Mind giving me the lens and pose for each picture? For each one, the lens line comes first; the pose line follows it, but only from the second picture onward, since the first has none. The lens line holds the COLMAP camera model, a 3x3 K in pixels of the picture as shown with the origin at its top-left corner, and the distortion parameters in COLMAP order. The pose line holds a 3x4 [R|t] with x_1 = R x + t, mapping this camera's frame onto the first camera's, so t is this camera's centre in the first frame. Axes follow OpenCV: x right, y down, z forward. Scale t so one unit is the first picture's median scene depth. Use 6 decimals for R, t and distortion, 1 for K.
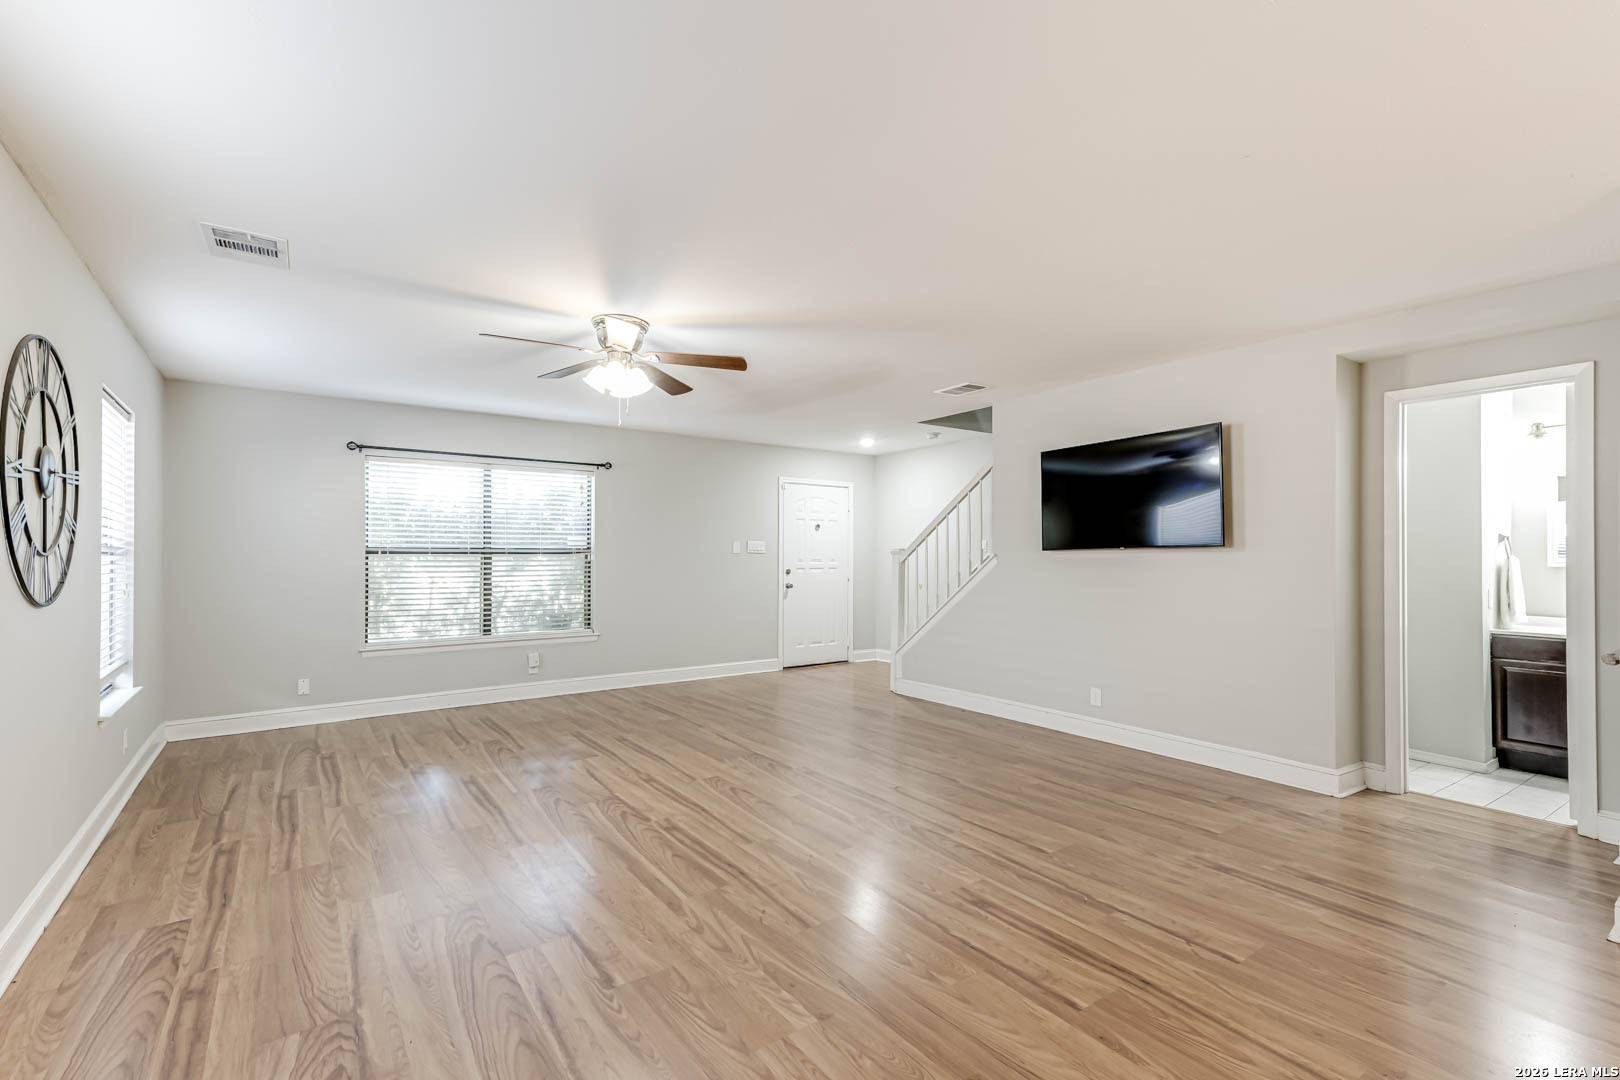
lens RADIAL K [[720.0, 0, 814.2], [0, 720.0, 547.9], [0, 0, 1]] dist [0.022098, -0.000322]
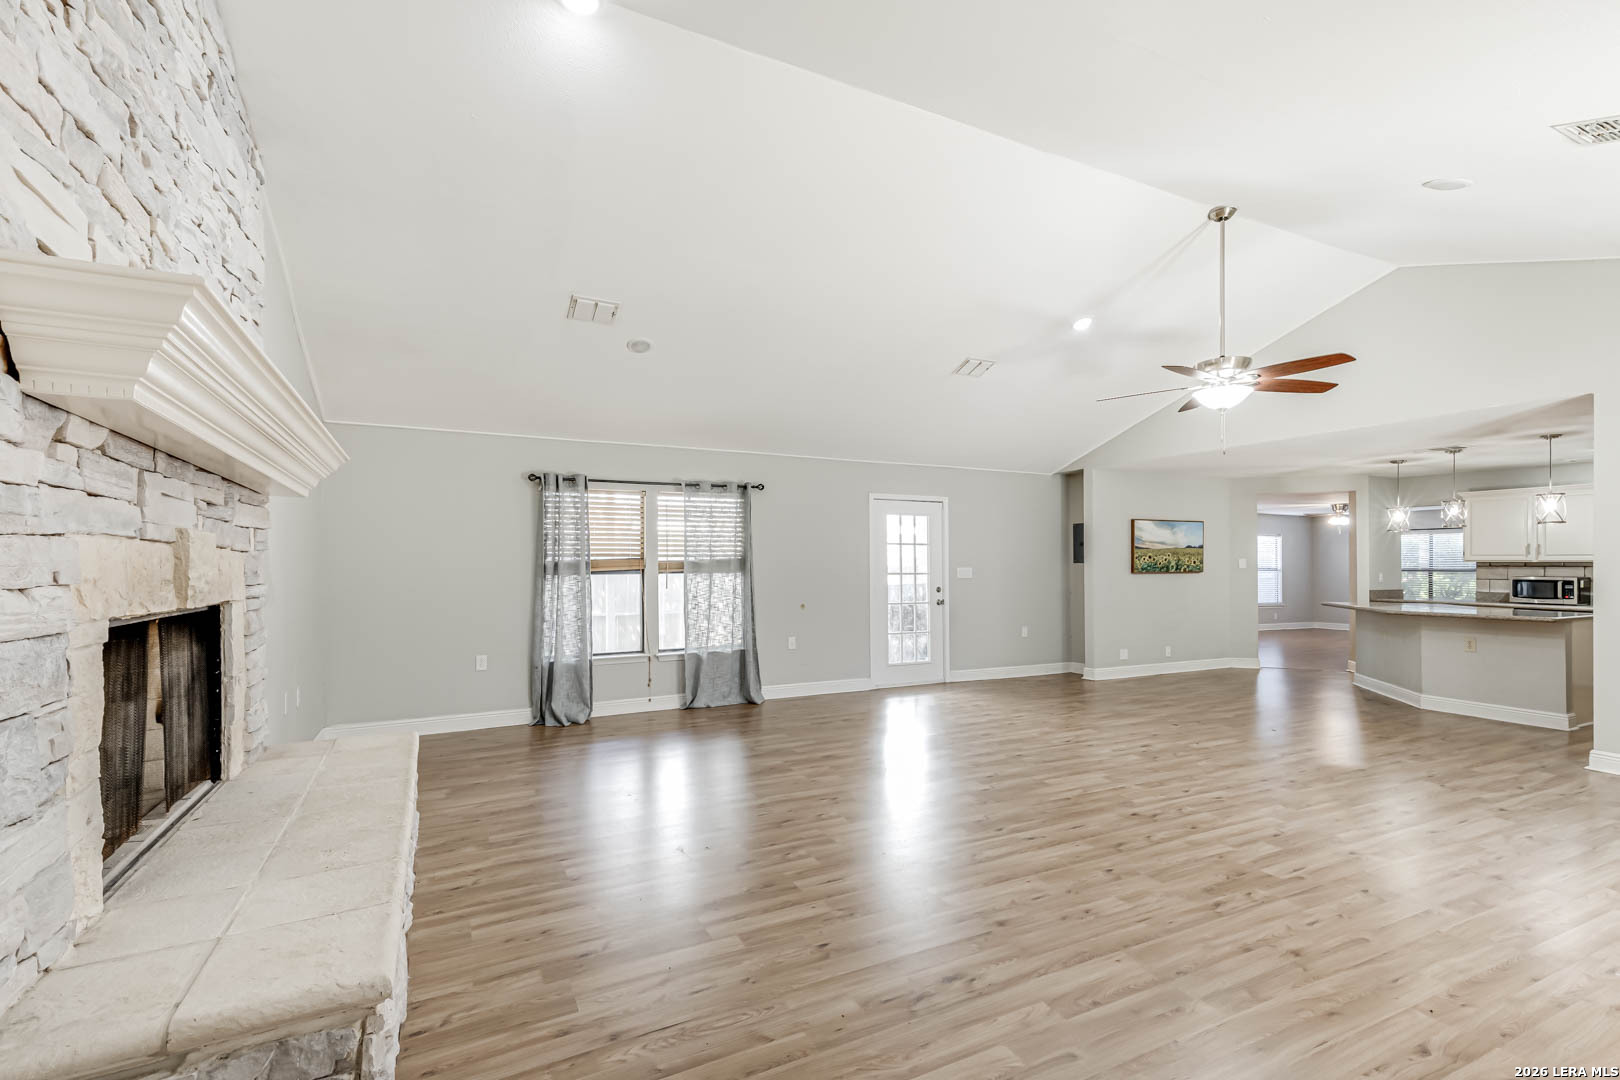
lens RADIAL K [[720.0, 0, 808.3], [0, 720.0, 556.5], [0, 0, 1]] dist [0.022098, -0.000322]
pose [[-0.148598, -0.014799, -0.988787, 3.240665], [0.004906, 0.999865, -0.015702, -0.019653], [0.988885, -0.007184, -0.148506, -0.900268]]
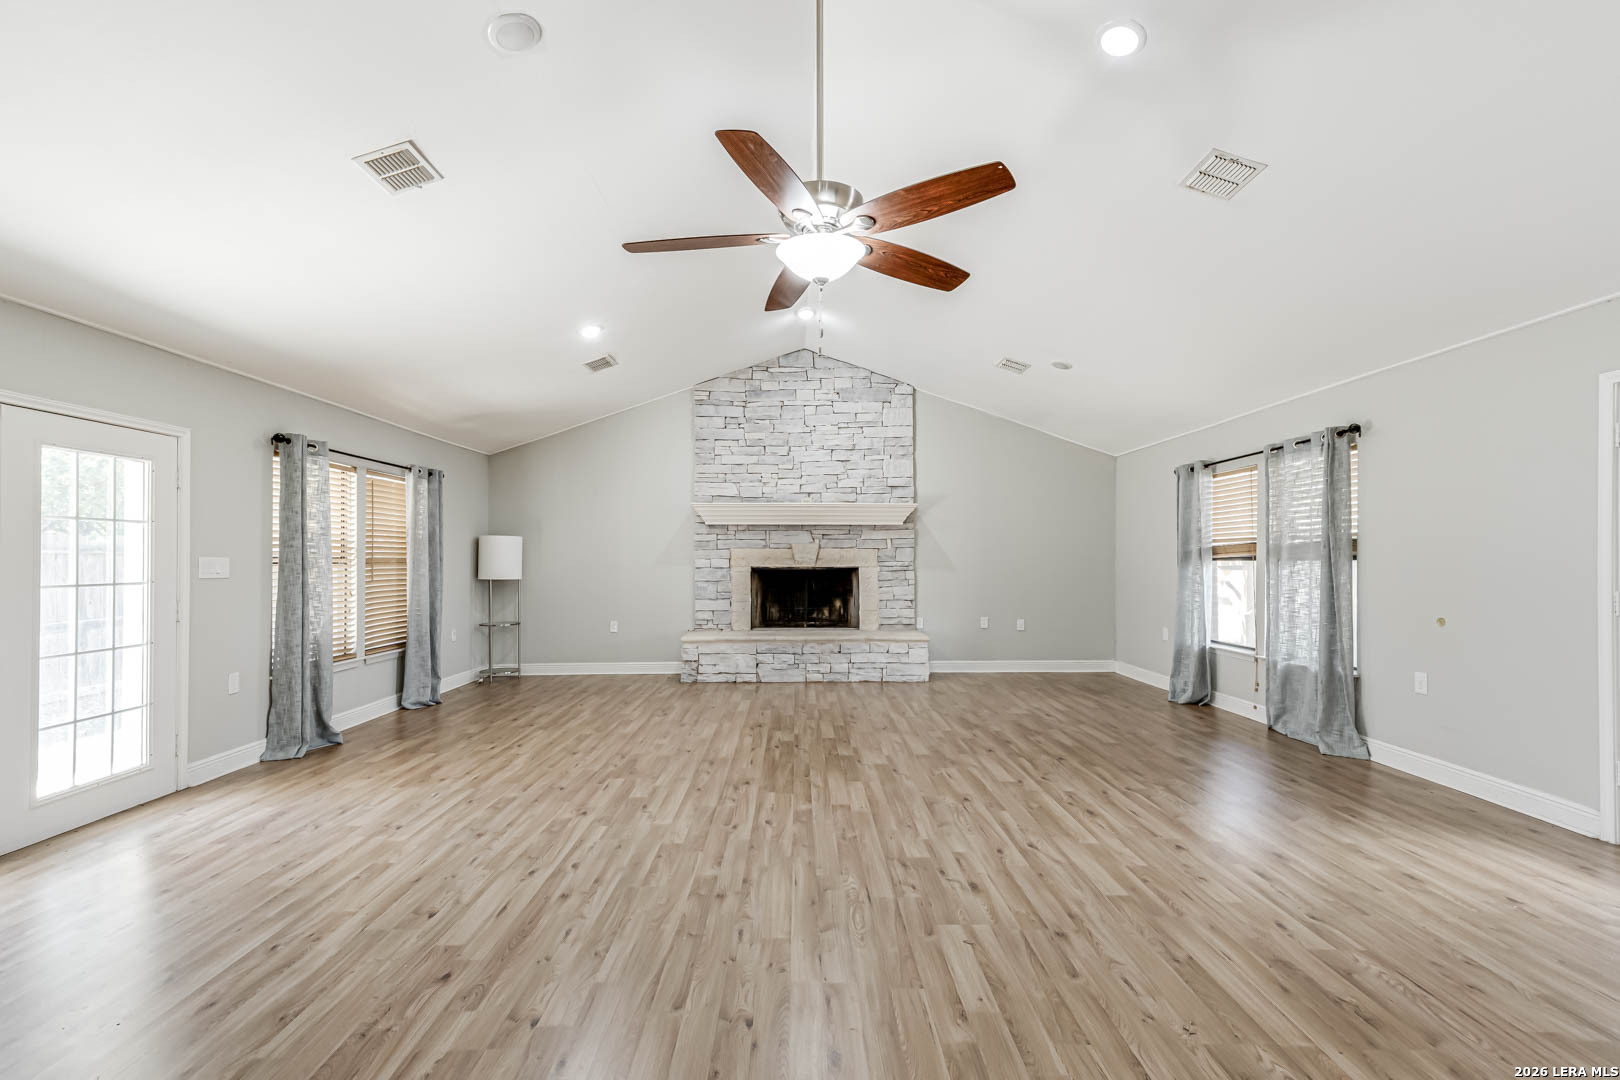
lens RADIAL K [[720.0, 0, 806.6], [0, 720.0, 550.4], [0, 0, 1]] dist [0.022098, -0.000322]
pose [[-0.825026, 0.006814, 0.565054, 1.634054], [-0.001677, 0.999893, -0.014507, -0.006698], [-0.565092, -0.012916, -0.824927, 0.142729]]
